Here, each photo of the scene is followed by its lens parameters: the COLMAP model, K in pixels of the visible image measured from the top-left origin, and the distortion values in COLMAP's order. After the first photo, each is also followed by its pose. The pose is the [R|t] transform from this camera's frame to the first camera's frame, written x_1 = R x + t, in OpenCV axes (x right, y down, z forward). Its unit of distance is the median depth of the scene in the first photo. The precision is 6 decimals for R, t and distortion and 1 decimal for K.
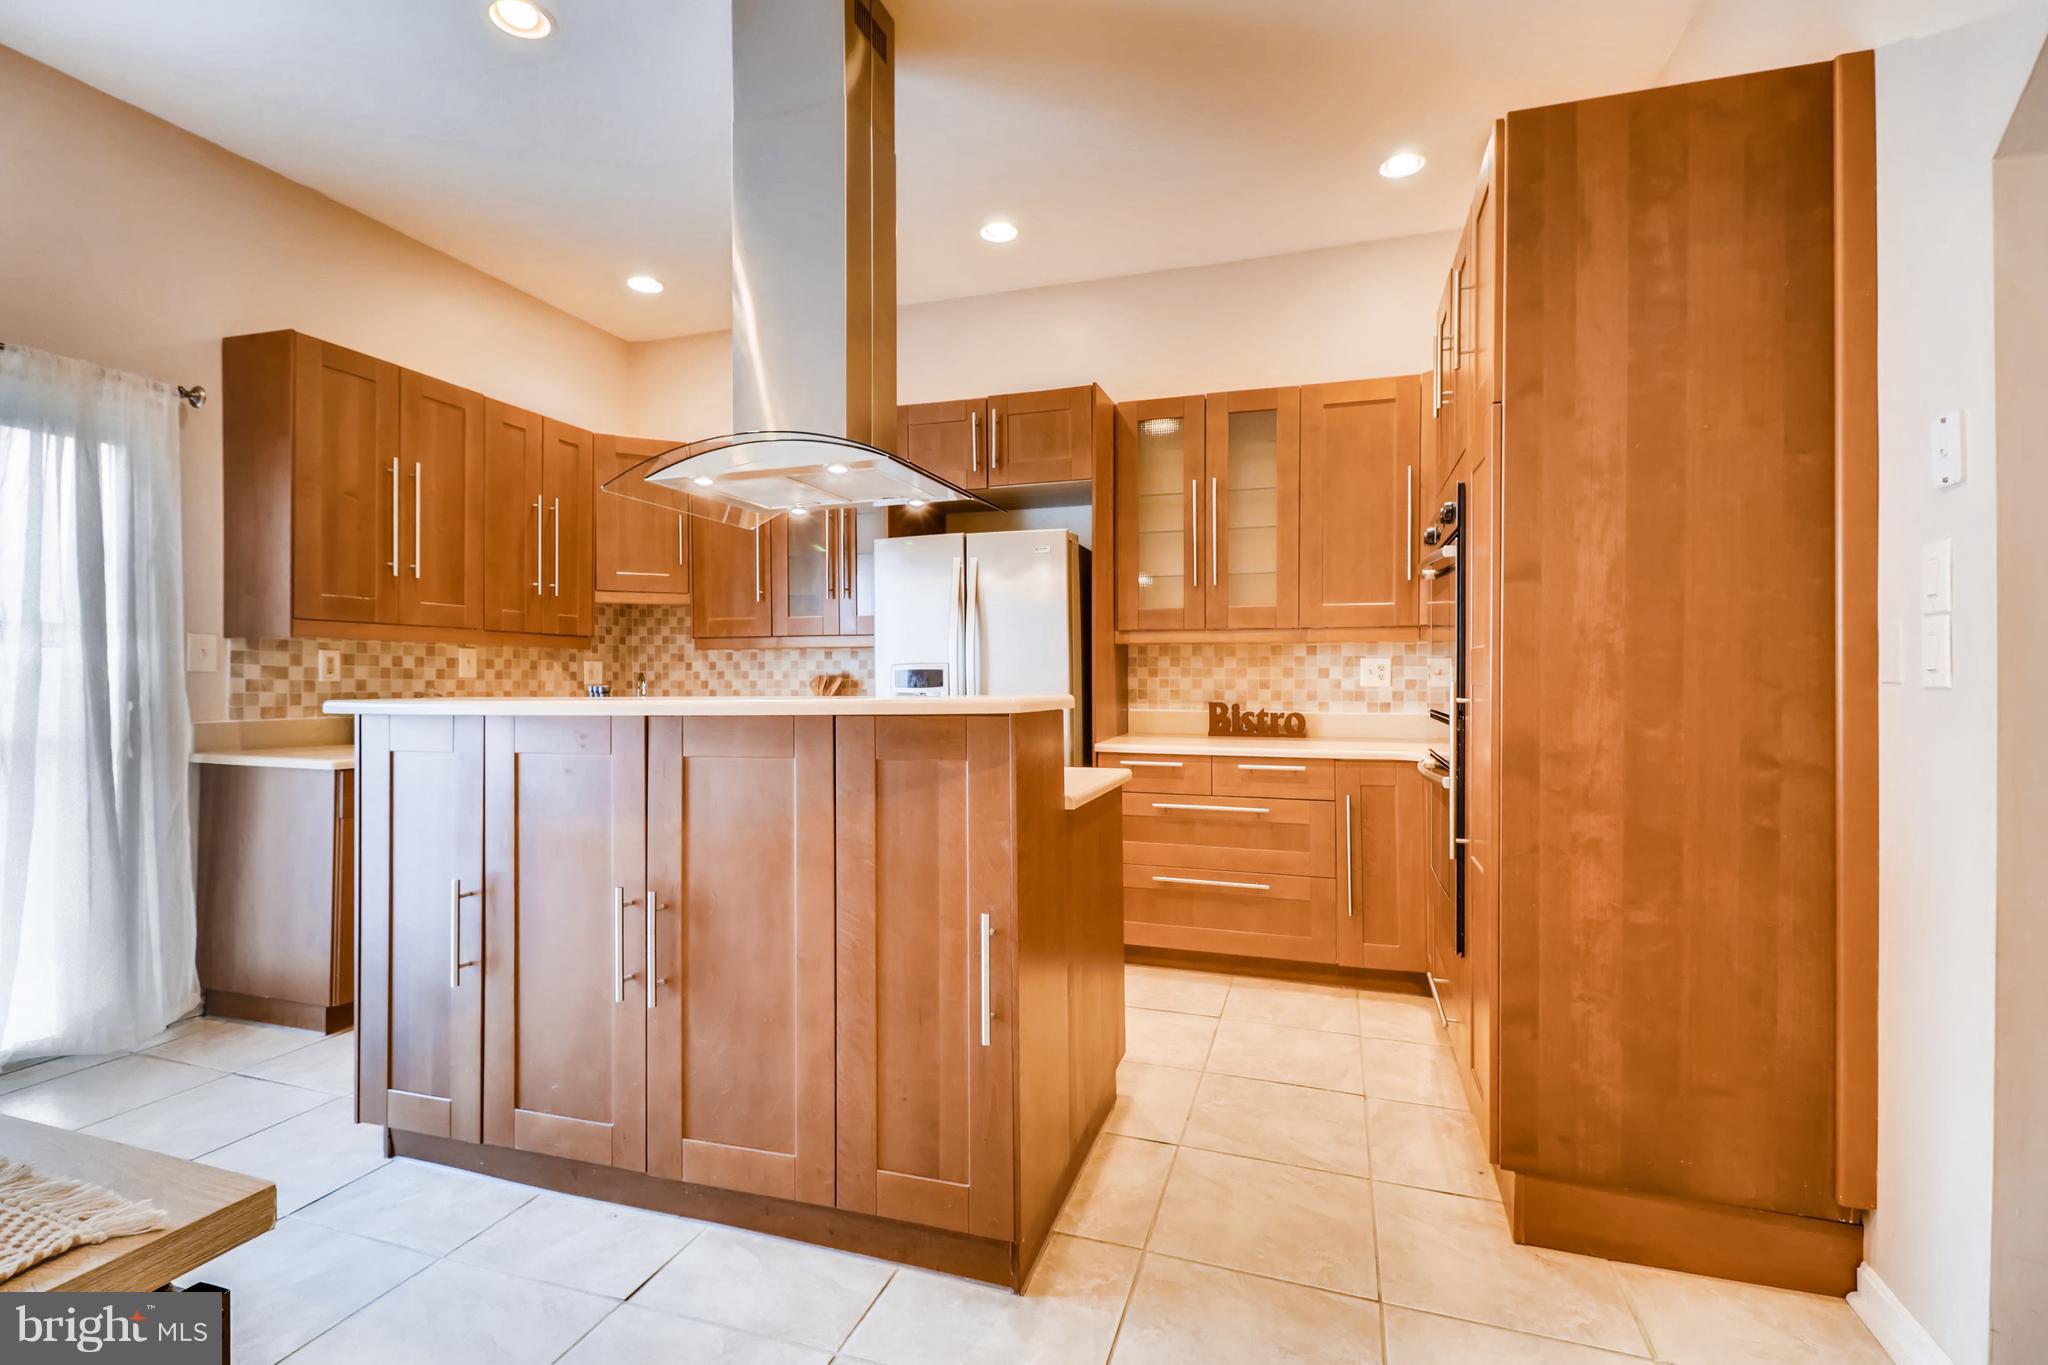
lens RADIAL K [[944.5, 0, 1036.2], [0, 944.5, 670.0], [0, 0, 1]] dist [0.015773, -0.011255]
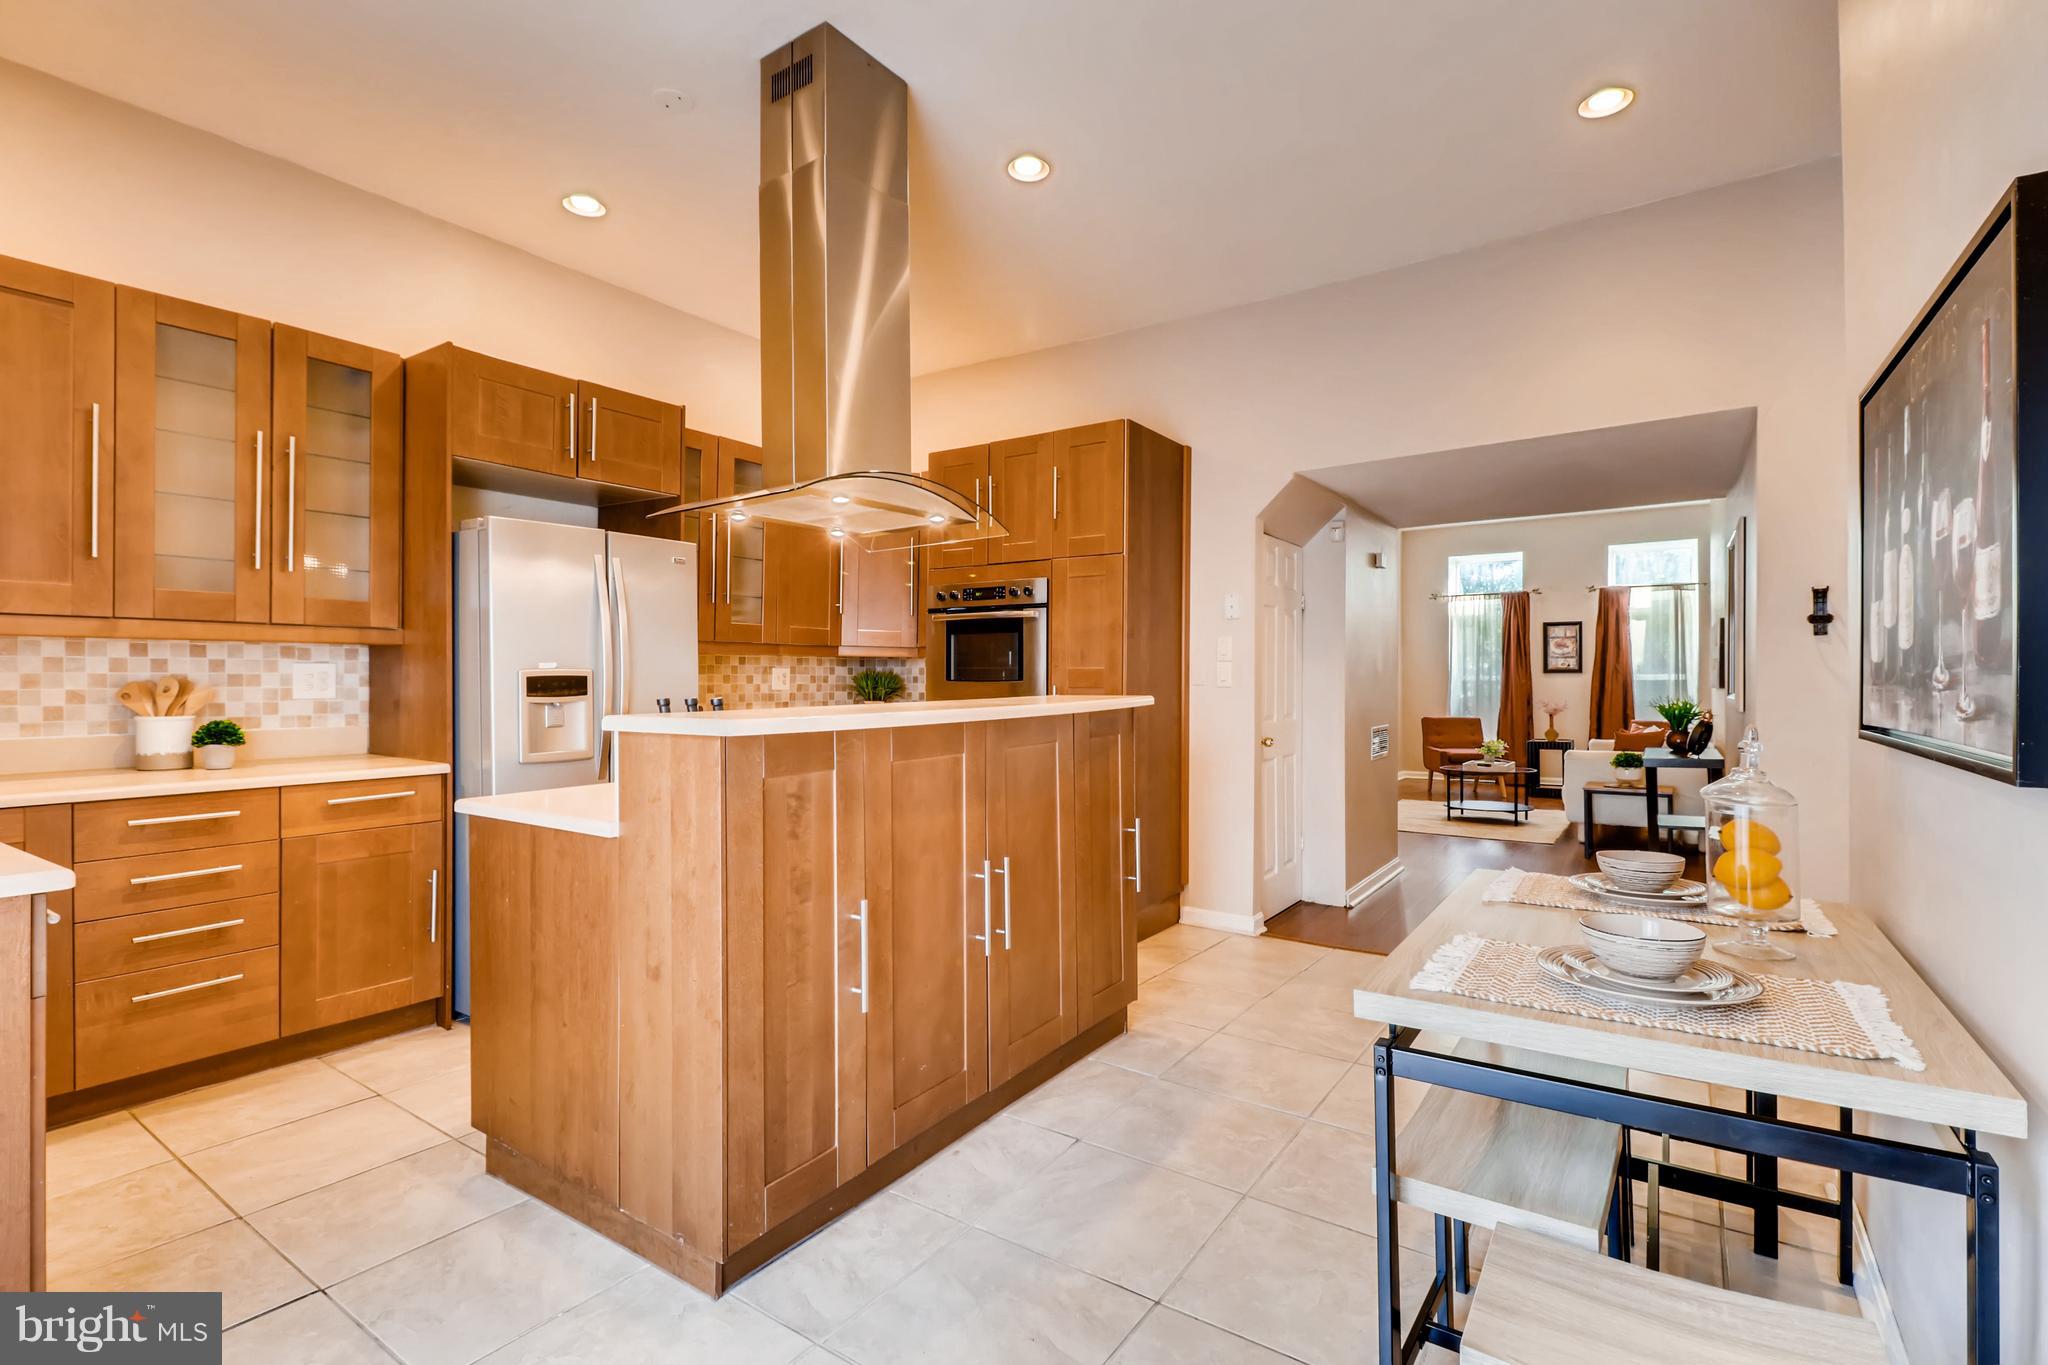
lens RADIAL K [[944.5, 0, 1044.4], [0, 944.5, 678.6], [0, 0, 1]] dist [0.015773, -0.011255]
pose [[0.261607, 0.000892, 0.965174, -0.798513], [-0.007415, 0.999972, 0.001085, -0.002083], [-0.965146, -0.007440, 0.261606, 0.312497]]
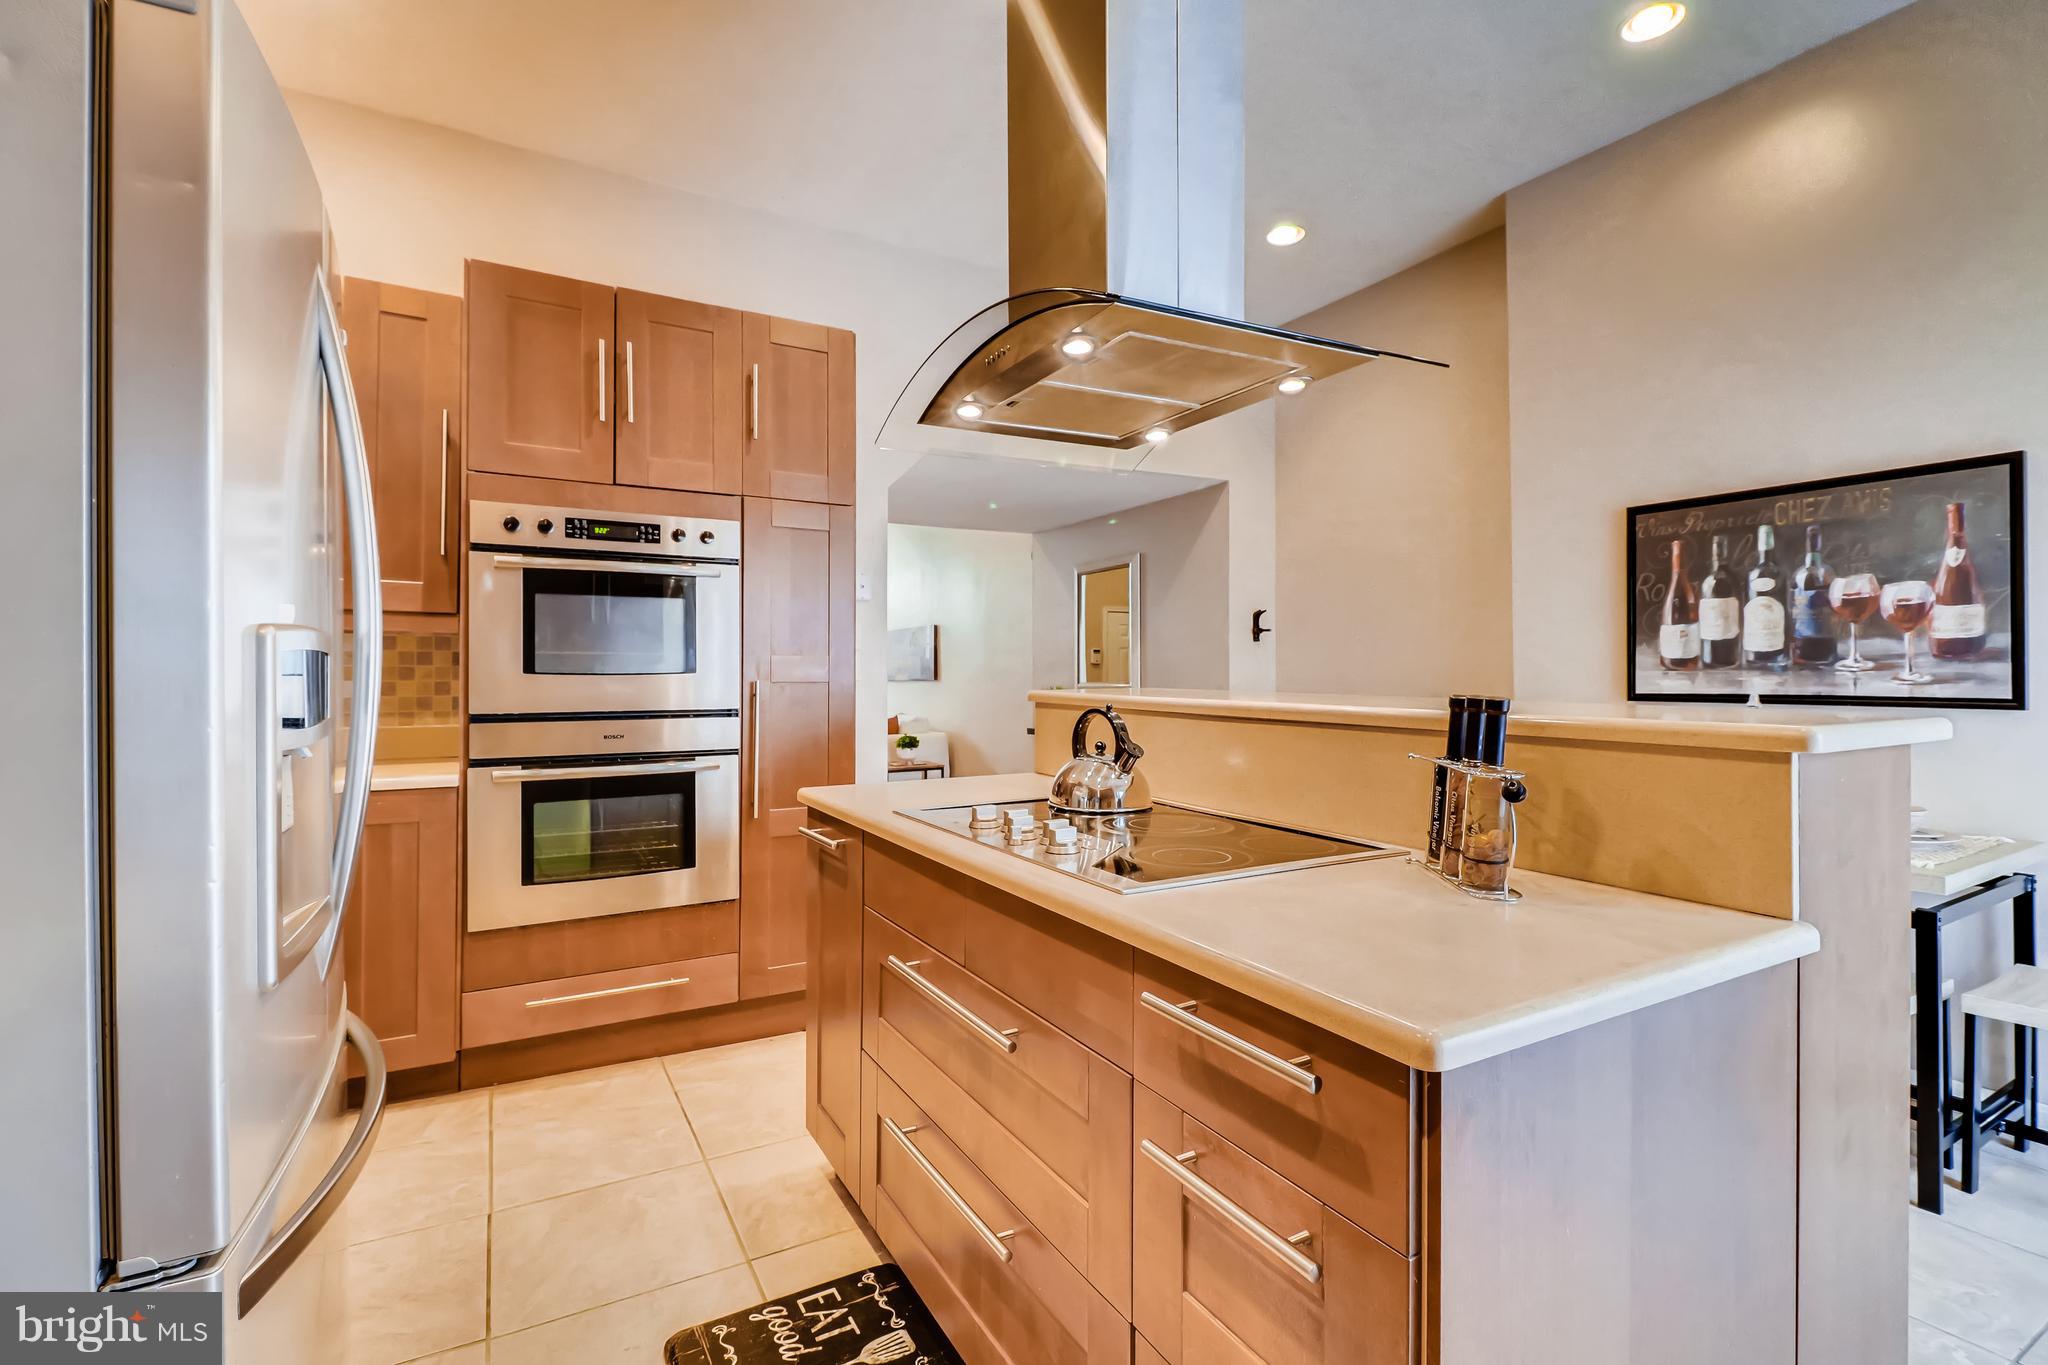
lens RADIAL K [[944.5, 0, 1030.1], [0, 944.5, 681.4], [0, 0, 1]] dist [0.015773, -0.011255]
pose [[-0.744993, -0.002445, 0.667068, -0.410237], [-0.003952, 0.999992, -0.000748, 0.008528], [-0.667061, -0.003194, -0.744997, 1.009995]]
